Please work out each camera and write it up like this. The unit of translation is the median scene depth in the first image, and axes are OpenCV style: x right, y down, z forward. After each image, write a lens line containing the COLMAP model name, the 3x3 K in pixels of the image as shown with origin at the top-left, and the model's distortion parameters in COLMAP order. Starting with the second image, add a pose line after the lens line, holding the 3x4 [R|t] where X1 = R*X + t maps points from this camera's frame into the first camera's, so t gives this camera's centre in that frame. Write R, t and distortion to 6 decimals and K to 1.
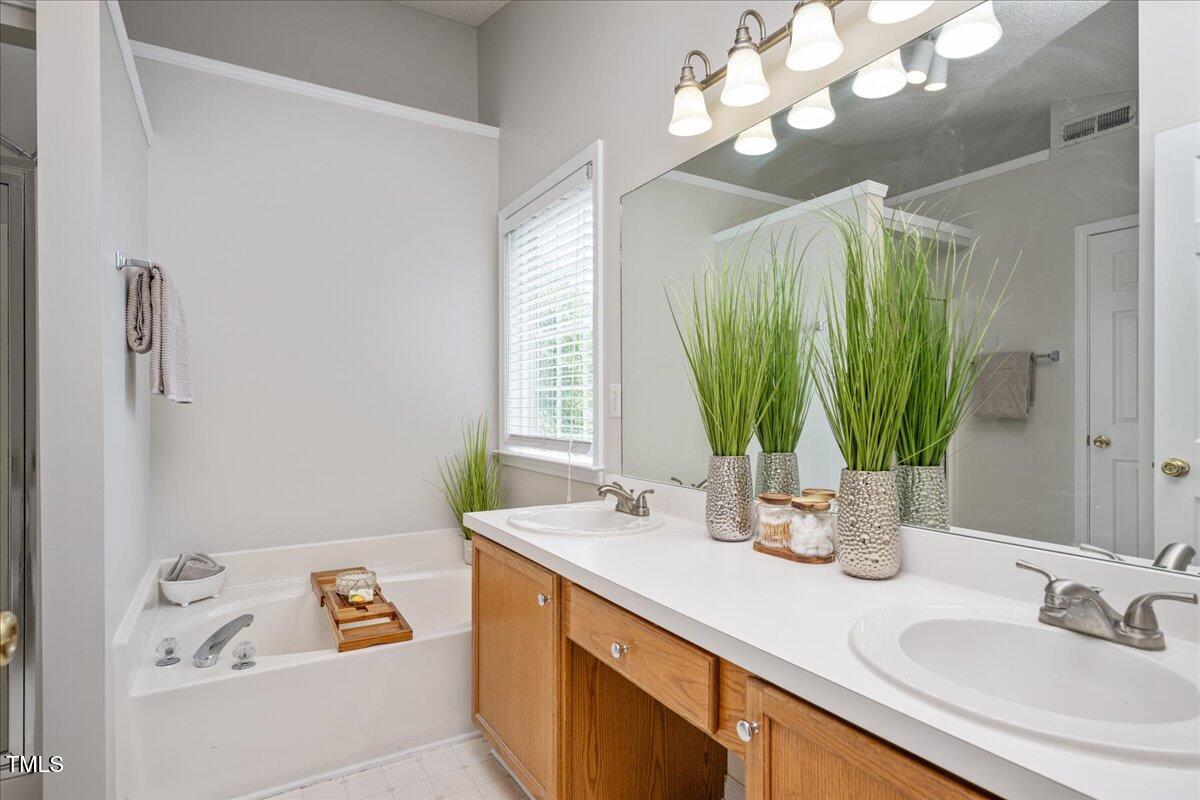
lens RADIAL K [[622.6, 0, 595.0], [0, 622.6, 405.9], [0, 0, 1]] dist [0.000191, 0.000364]
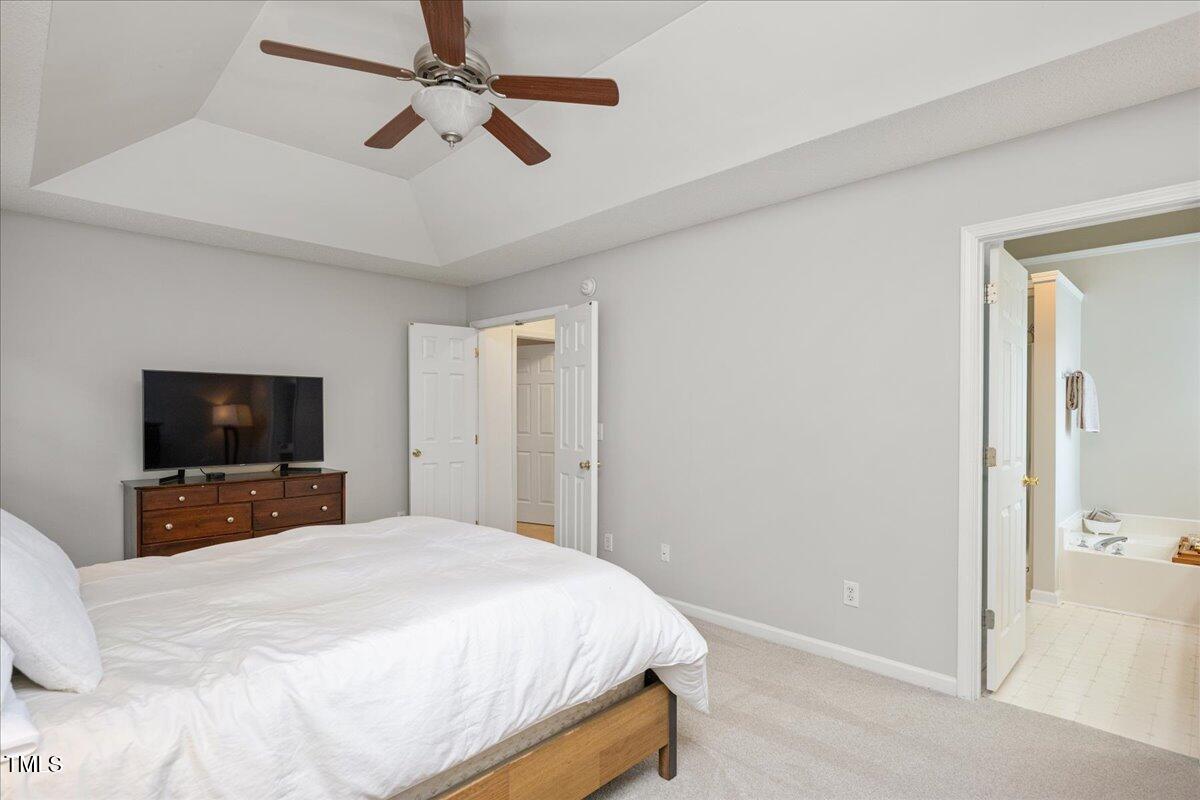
lens RADIAL K [[595.1, 0, 598.0], [0, 595.1, 416.6], [0, 0, 1]] dist [0.000520, 0.000127]
pose [[0.240870, 0.009203, -0.970514, 0.853322], [-0.002737, 0.999958, 0.008803, -0.067431], [0.970553, 0.000536, 0.240885, -1.068262]]
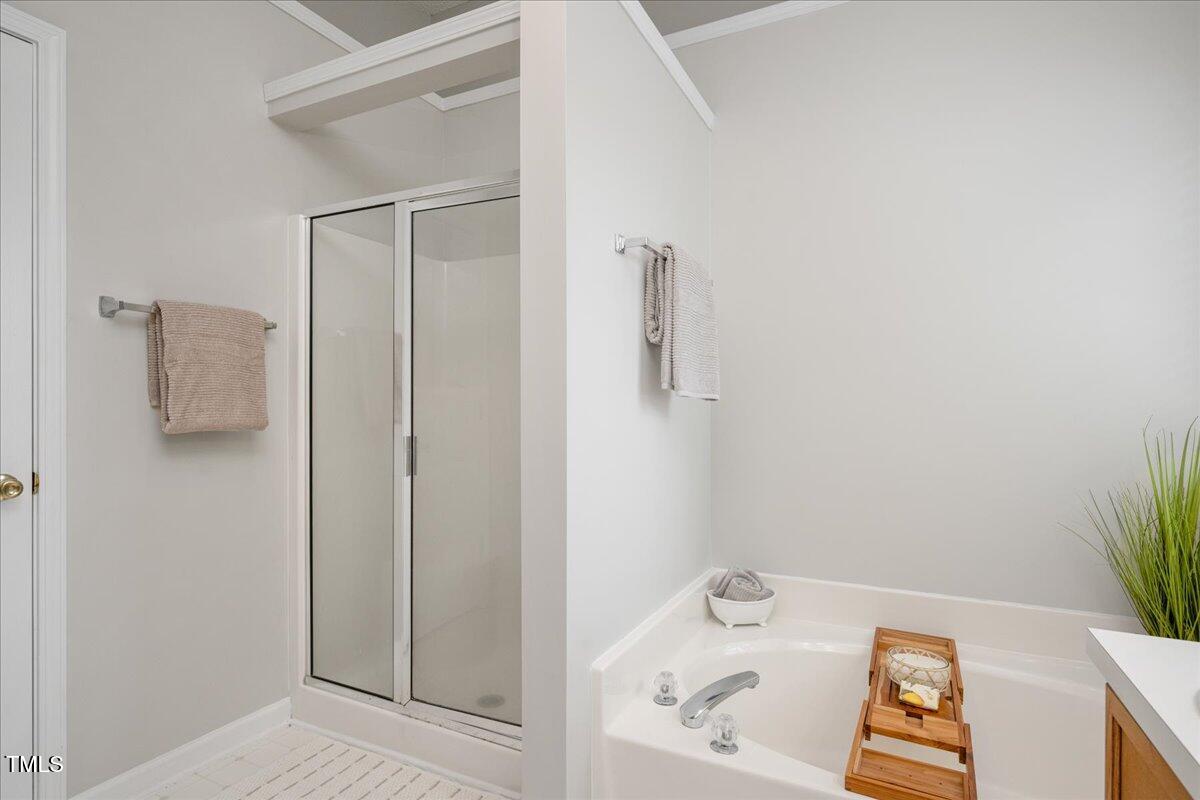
lens RADIAL K [[622.6, 0, 595.0], [0, 622.6, 405.9], [0, 0, 1]] dist [0.000191, 0.000364]
pose [[0.547128, 0.004913, -0.837035, -0.017461], [-0.005829, 0.999981, 0.002059, 0.002474], [0.837029, 0.003753, 0.547146, 0.378362]]
